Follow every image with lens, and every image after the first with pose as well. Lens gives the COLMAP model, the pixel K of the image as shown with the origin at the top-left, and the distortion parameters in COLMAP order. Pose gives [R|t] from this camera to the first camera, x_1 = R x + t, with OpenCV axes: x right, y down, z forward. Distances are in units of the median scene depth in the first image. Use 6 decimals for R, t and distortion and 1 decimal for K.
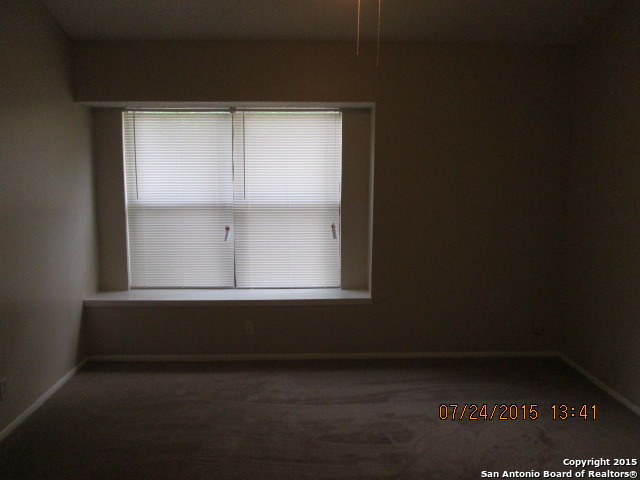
lens RADIAL K [[542.3, 0, 322.0], [0, 542.3, 239.9], [0, 0, 1]] dist [-0.027817, -0.007349]
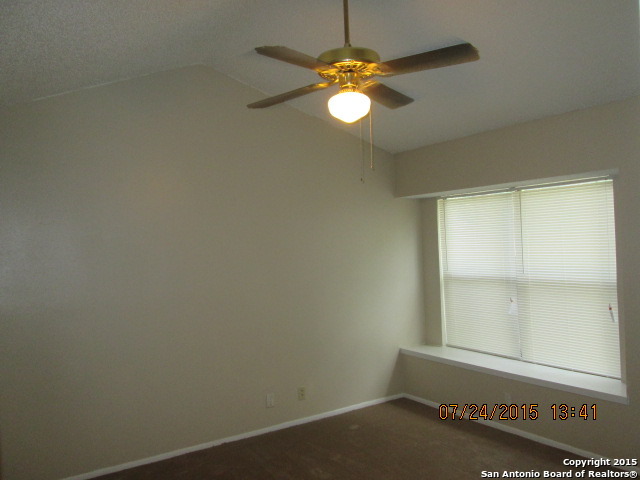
lens RADIAL K [[542.3, 0, 323.9], [0, 542.3, 241.4], [0, 0, 1]] dist [-0.027817, -0.007349]
pose [[0.506257, -0.019803, -0.862155, 0.555041], [-0.077972, 0.994590, -0.068630, -0.036711], [0.858851, 0.101969, 0.501974, 0.156173]]
